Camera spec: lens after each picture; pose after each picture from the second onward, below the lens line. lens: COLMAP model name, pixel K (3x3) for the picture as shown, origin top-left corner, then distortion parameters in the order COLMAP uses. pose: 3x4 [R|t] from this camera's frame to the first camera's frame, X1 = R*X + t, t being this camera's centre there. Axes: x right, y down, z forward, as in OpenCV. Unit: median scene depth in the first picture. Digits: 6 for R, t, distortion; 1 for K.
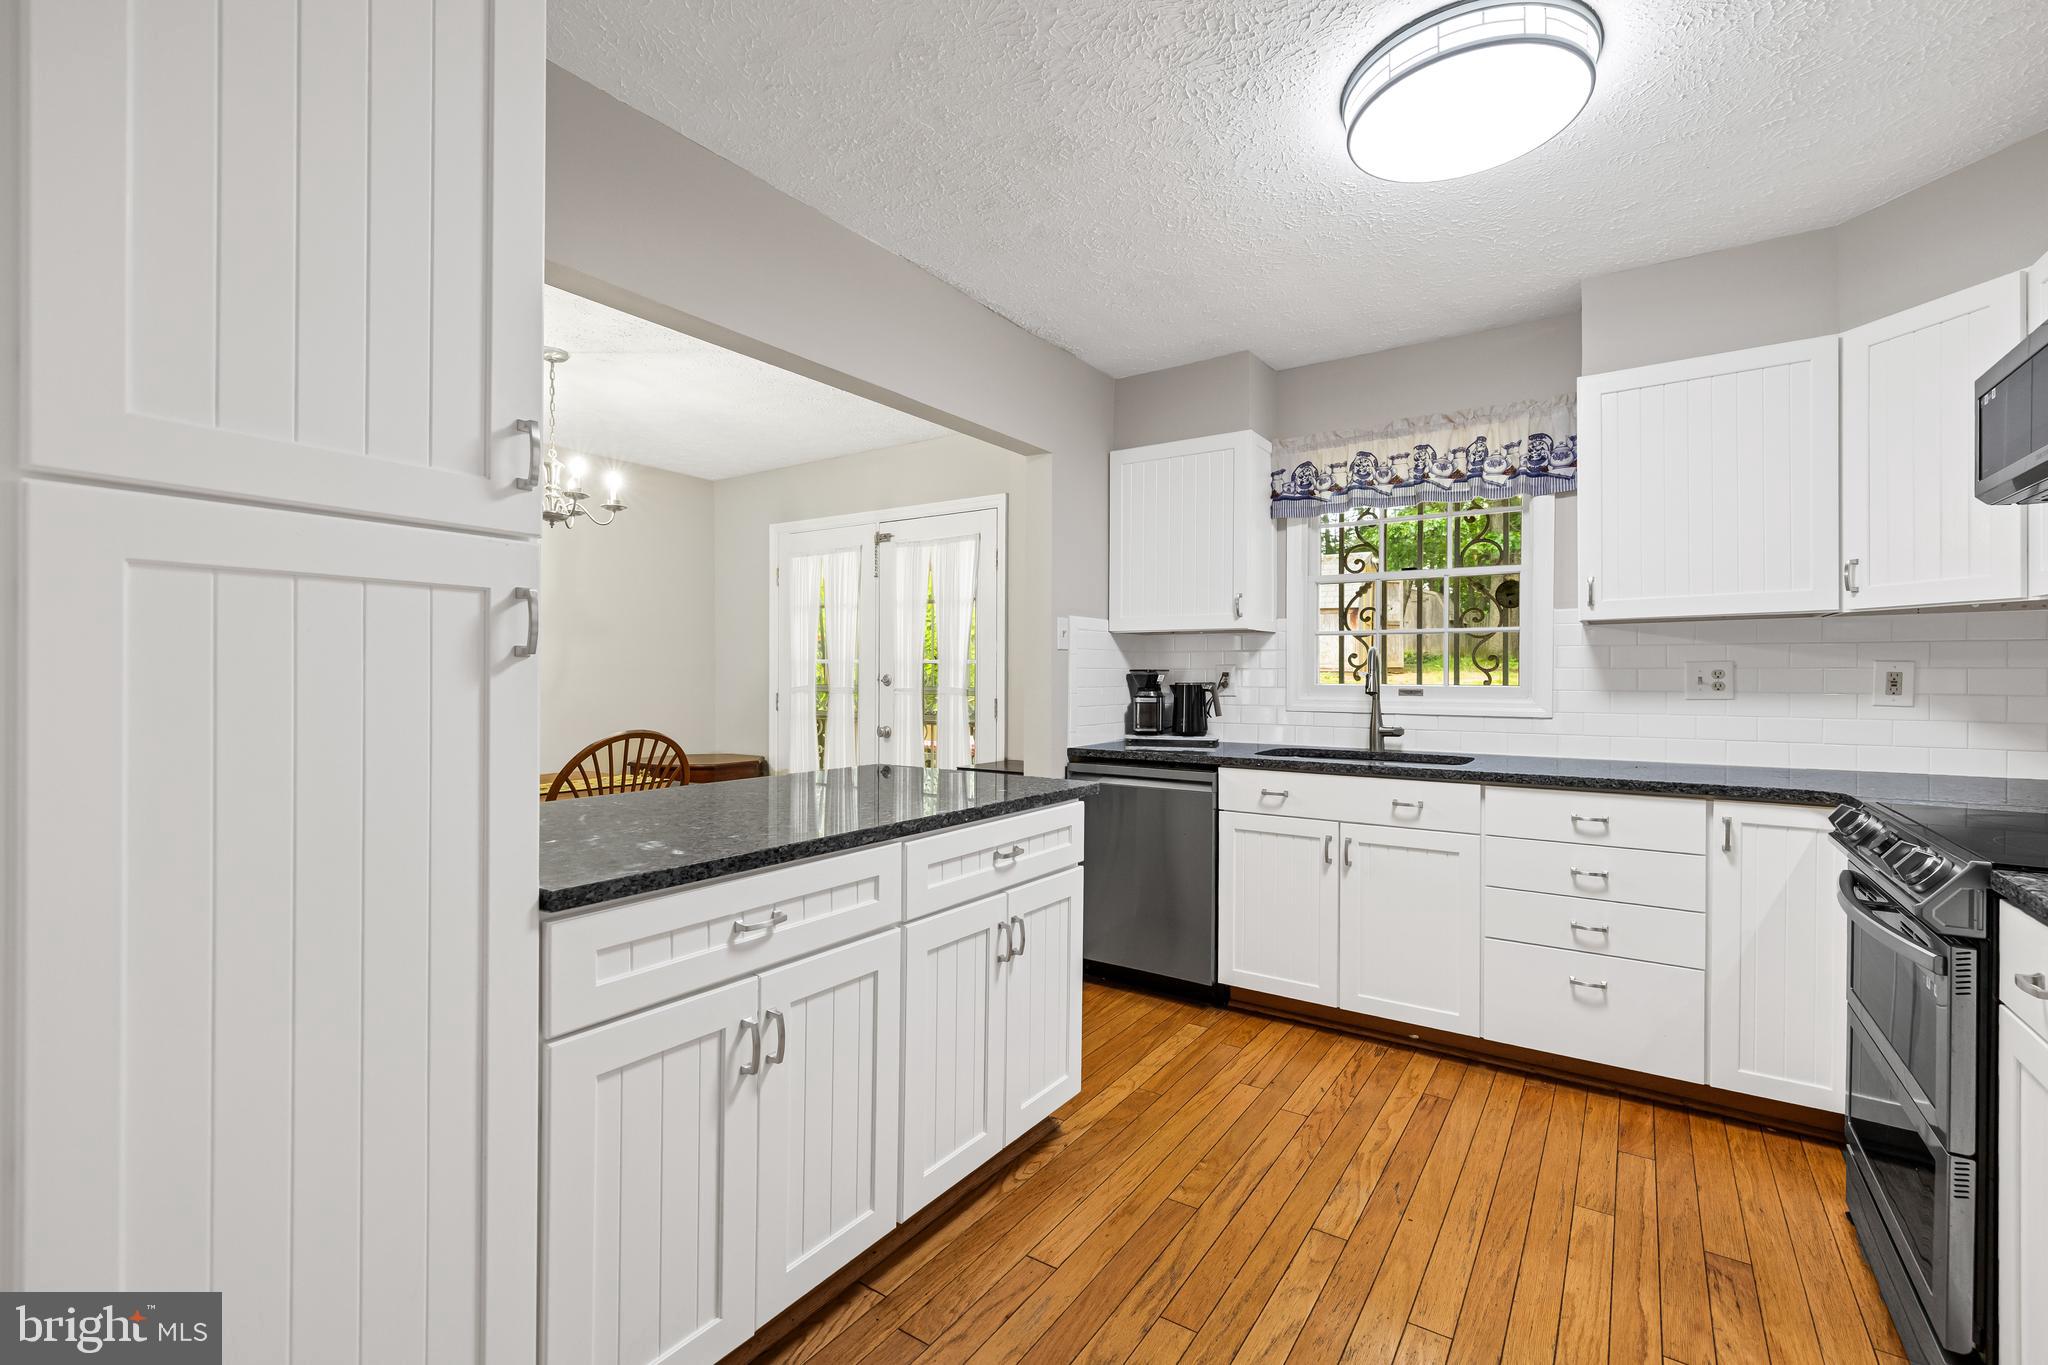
lens RADIAL K [[865.1, 0, 1037.2], [0, 865.1, 686.7], [0, 0, 1]] dist [0.000278, 0.001049]
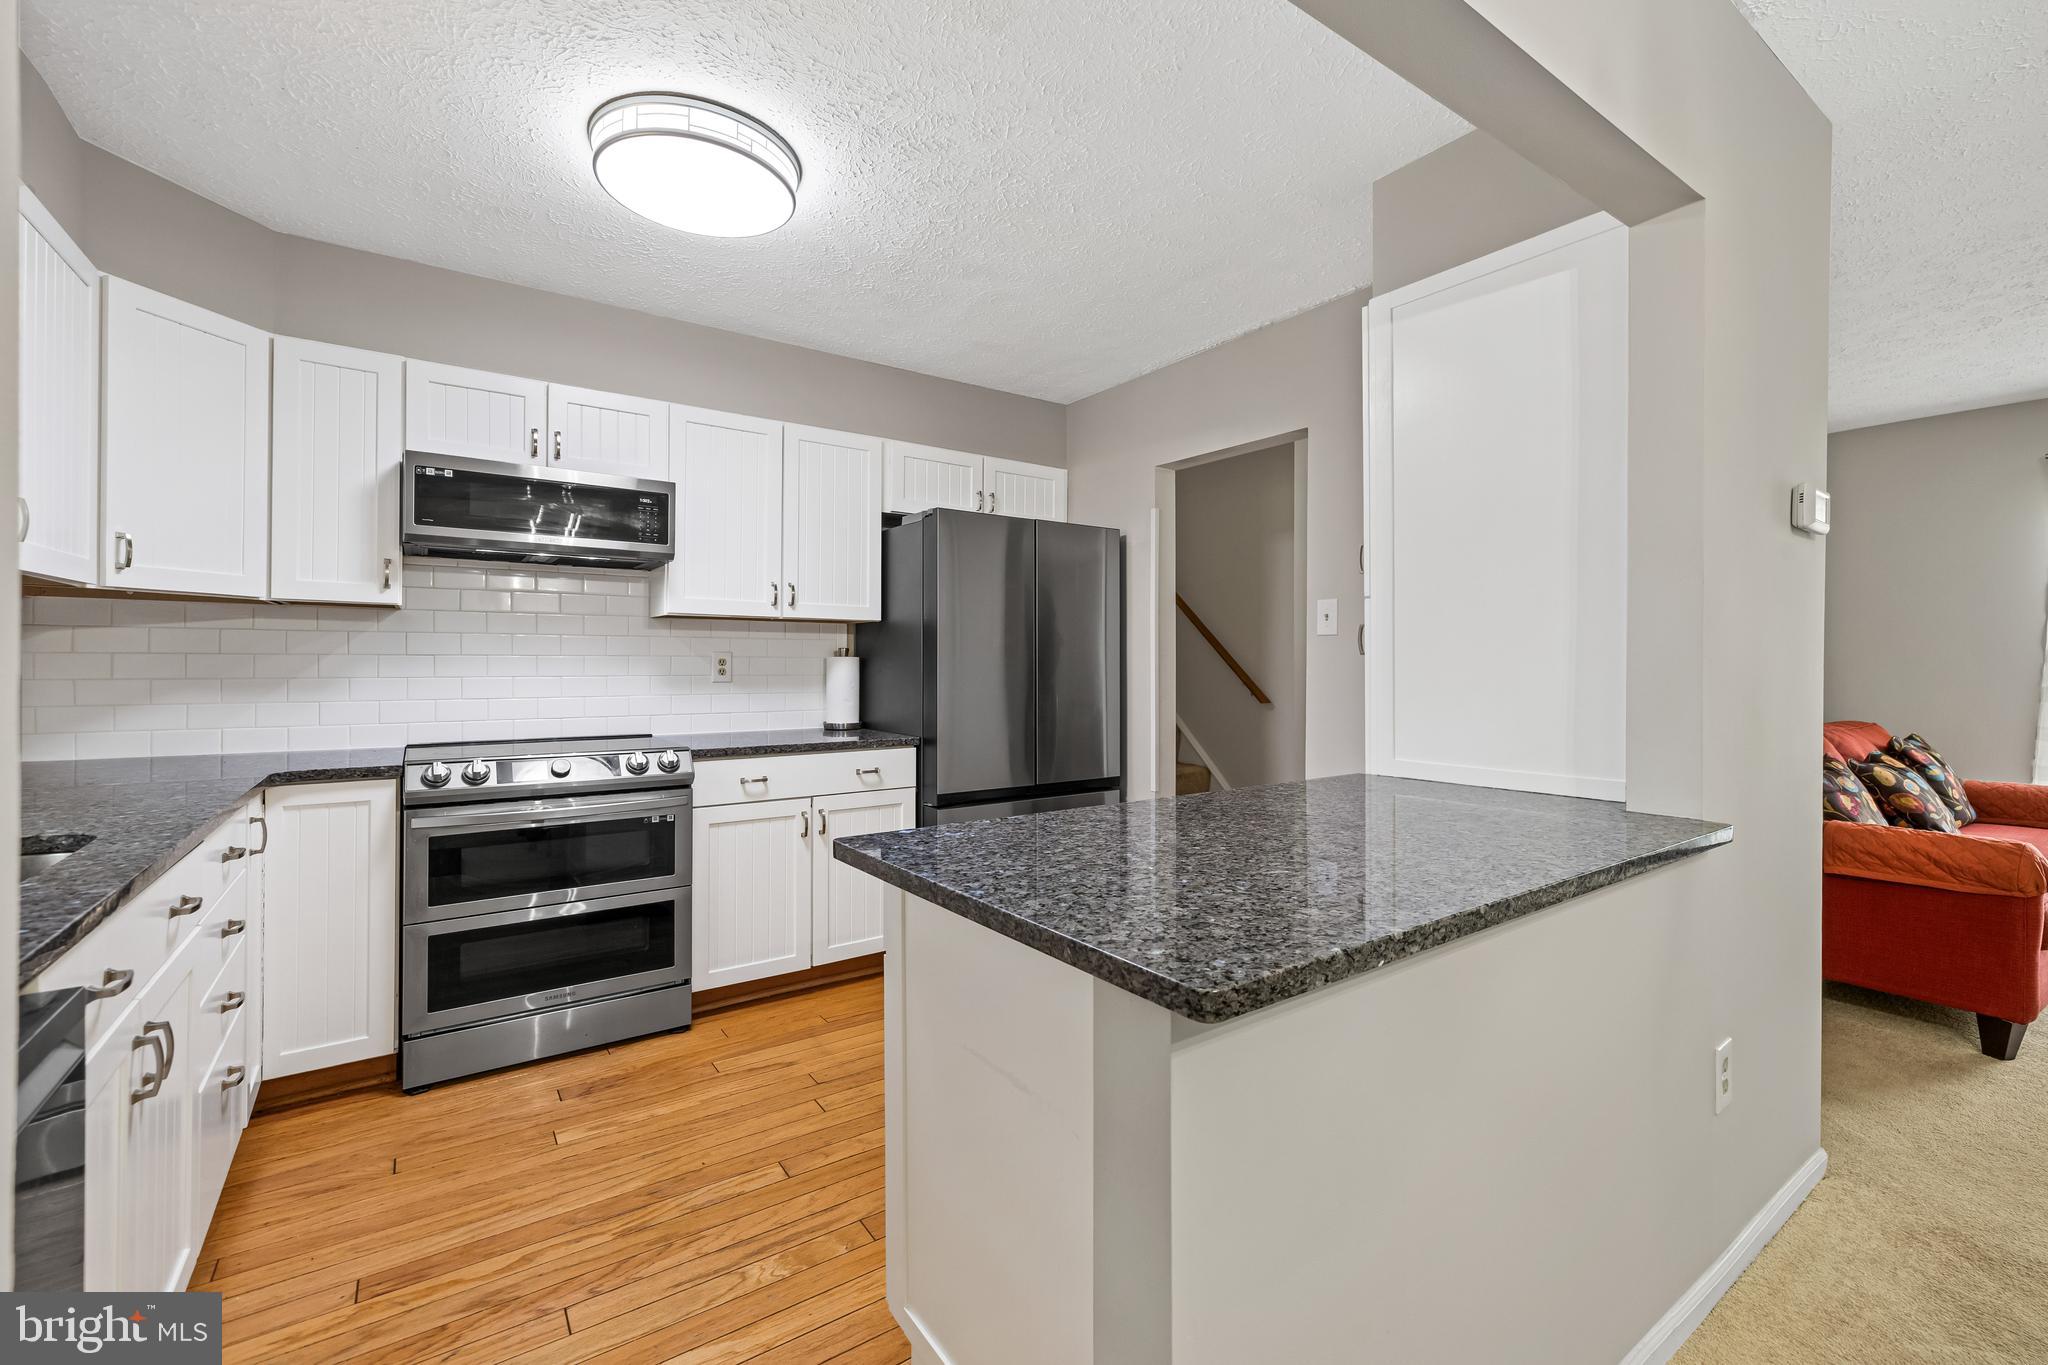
lens RADIAL K [[865.1, 0, 1031.8], [0, 865.1, 664.2], [0, 0, 1]] dist [0.000278, 0.001049]
pose [[-0.934546, -0.003602, 0.355824, -0.208206], [0.001430, 0.999903, 0.013878, -0.015298], [-0.355840, 0.013479, -0.934450, 1.141246]]
